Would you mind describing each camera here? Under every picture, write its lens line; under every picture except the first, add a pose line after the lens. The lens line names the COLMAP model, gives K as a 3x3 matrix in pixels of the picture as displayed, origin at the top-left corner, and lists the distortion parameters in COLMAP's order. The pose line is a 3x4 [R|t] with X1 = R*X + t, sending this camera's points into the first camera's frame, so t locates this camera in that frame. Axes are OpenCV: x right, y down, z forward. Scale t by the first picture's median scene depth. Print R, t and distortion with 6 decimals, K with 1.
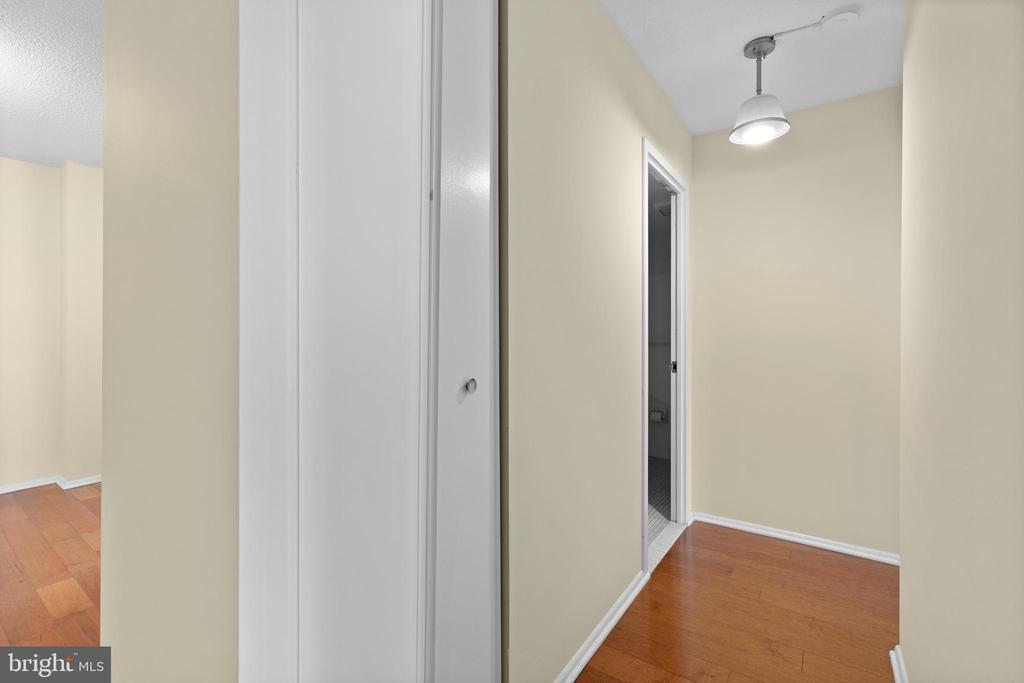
lens RADIAL K [[443.8, 0, 512.3], [0, 443.8, 337.5], [0, 0, 1]] dist [0.000272, 0.000231]
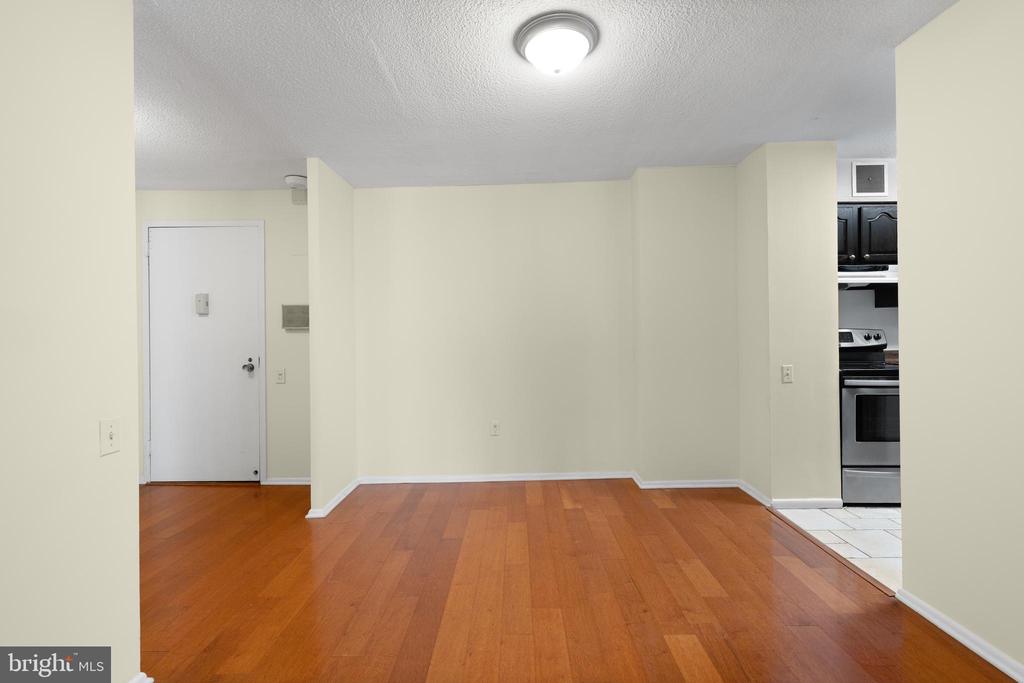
lens RADIAL K [[443.8, 0, 512.0], [0, 443.8, 339.8], [0, 0, 1]] dist [0.000272, 0.000231]
pose [[0.571933, -0.002896, -0.820295, -0.423061], [0.007671, 0.999969, 0.001818, -0.008065], [0.820265, -0.007332, 0.571937, 0.214255]]
